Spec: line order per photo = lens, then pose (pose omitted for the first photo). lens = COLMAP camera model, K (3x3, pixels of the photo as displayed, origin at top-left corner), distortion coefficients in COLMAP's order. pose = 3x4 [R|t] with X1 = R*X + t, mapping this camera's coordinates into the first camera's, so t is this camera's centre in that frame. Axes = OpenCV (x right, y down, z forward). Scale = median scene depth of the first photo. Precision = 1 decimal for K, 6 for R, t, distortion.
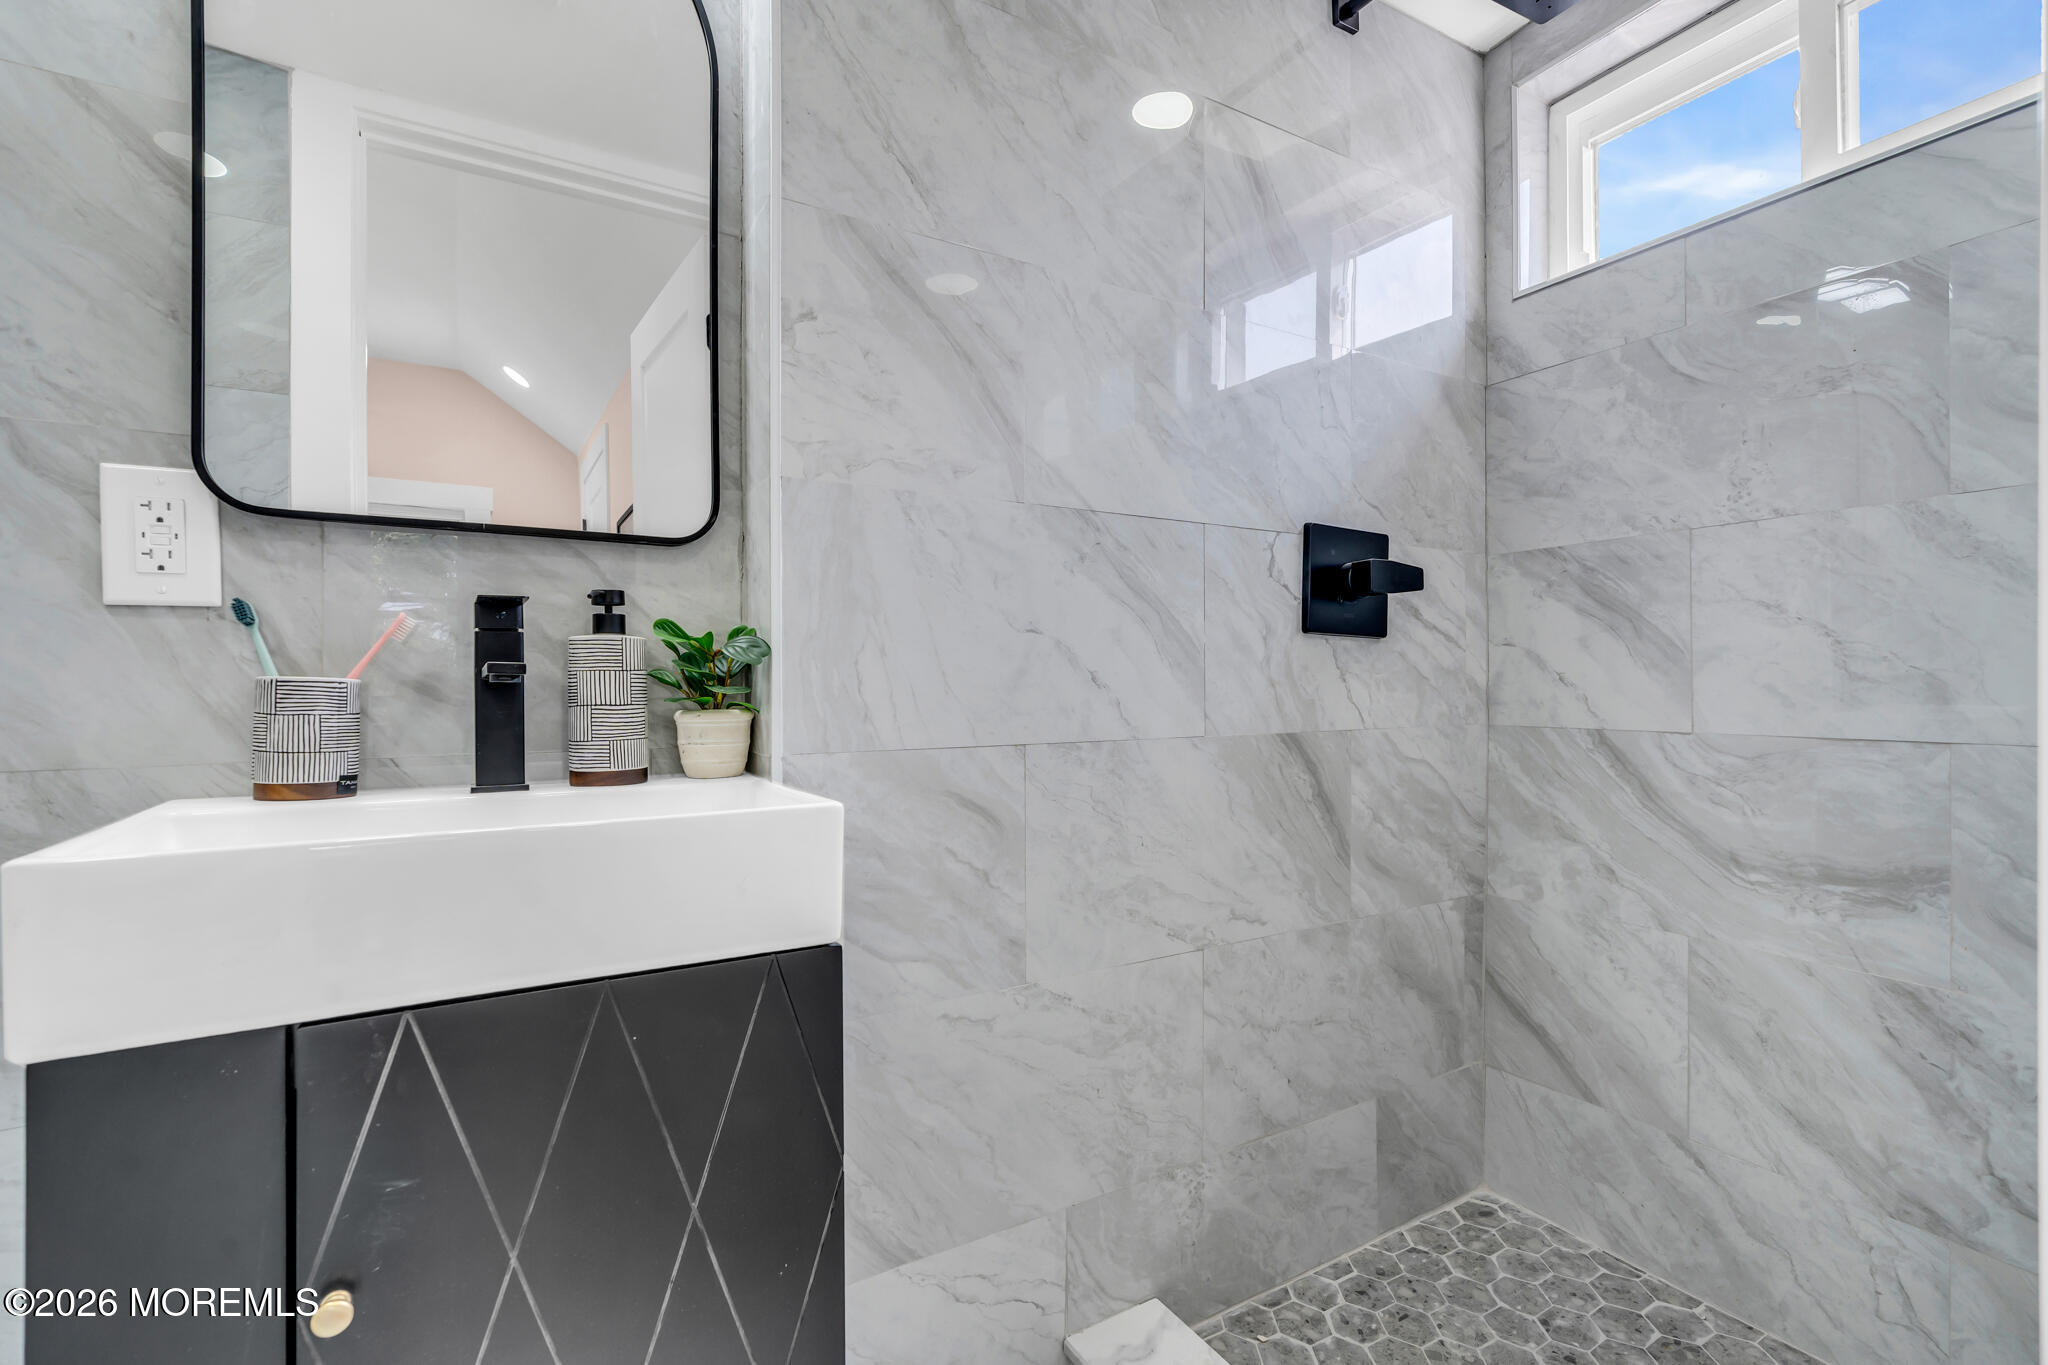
lens RADIAL K [[921.4, 0, 1024.9], [0, 921.4, 686.0], [0, 0, 1]] dist [-0.007929, 0.001031]
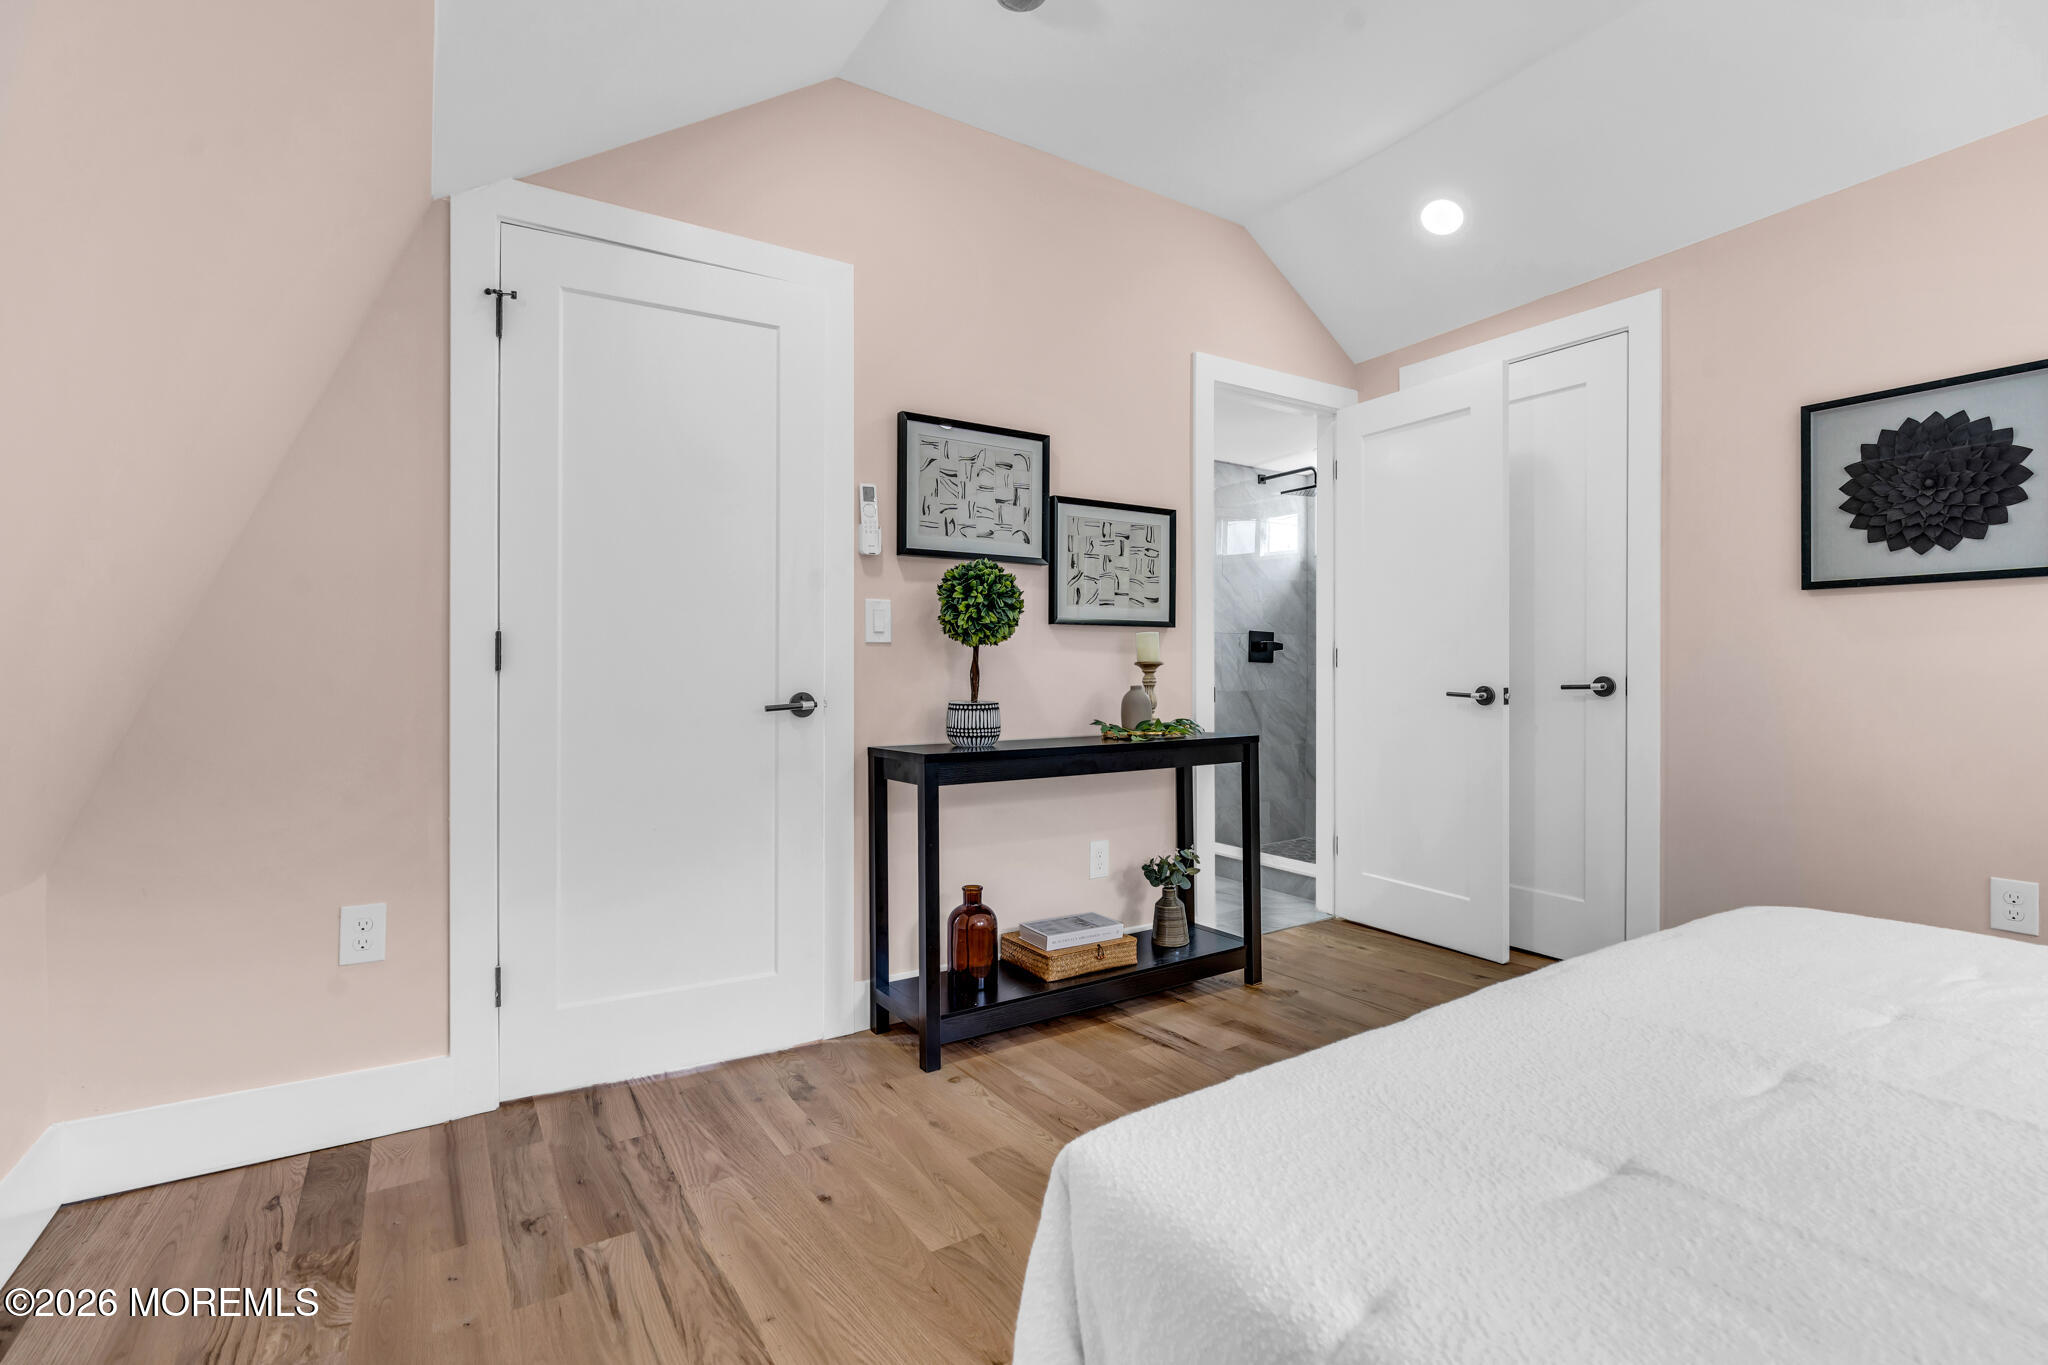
lens RADIAL K [[921.4, 0, 1022.3], [0, 921.4, 679.9], [0, 0, 1]] dist [-0.007929, 0.001031]
pose [[0.999058, 0.003568, 0.043253, -0.668868], [-0.003974, 0.999949, 0.009318, -0.018115], [-0.043218, -0.009481, 0.999021, -2.323545]]
